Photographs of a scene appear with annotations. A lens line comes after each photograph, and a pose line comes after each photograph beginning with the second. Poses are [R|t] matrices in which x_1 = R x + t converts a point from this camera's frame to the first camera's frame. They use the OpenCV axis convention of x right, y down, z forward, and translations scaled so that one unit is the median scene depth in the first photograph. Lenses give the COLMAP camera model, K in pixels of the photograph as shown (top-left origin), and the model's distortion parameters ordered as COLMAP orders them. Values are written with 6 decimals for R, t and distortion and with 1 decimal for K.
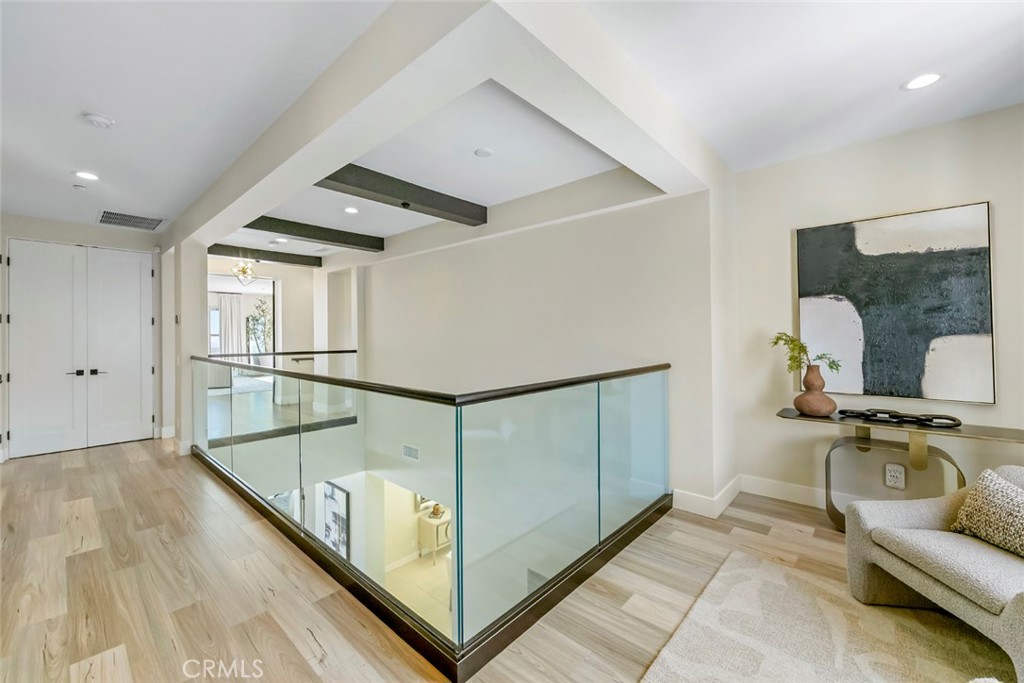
lens RADIAL K [[408.4, 0, 512.0], [0, 408.4, 341.5], [0, 0, 1]] dist [0.001645, 0.000164]
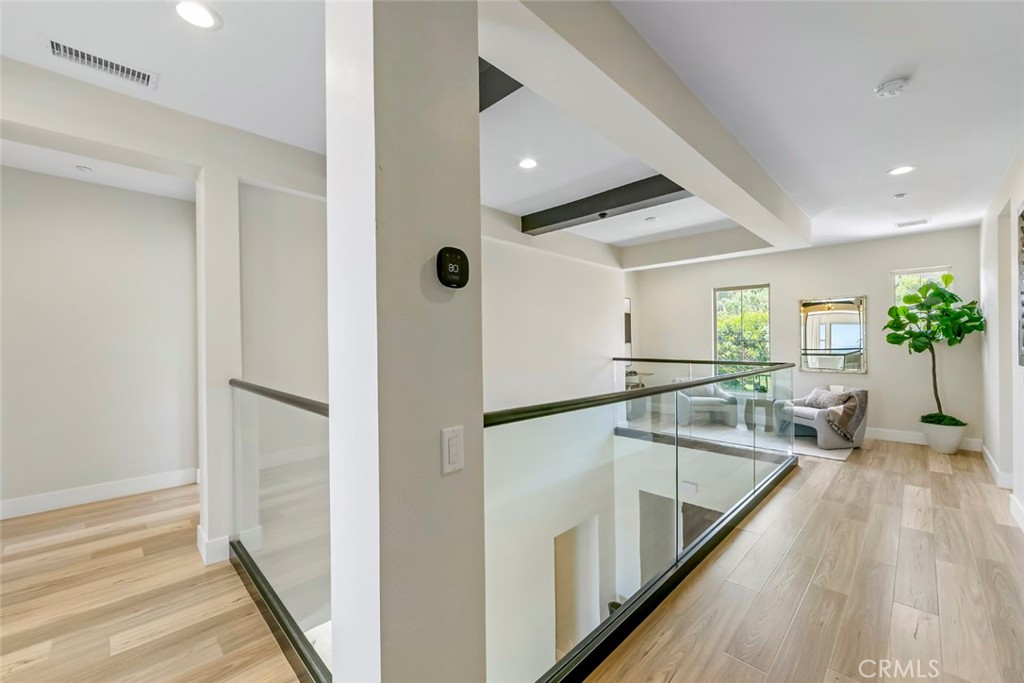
lens RADIAL K [[408.4, 0, 512.0], [0, 408.4, 341.5], [0, 0, 1]] dist [0.001645, 0.000164]
pose [[0.053448, 0.023940, 0.998284, -1.836264], [0.030325, 0.999213, -0.025586, 0.009705], [-0.998110, 0.031641, 0.052680, 1.676686]]
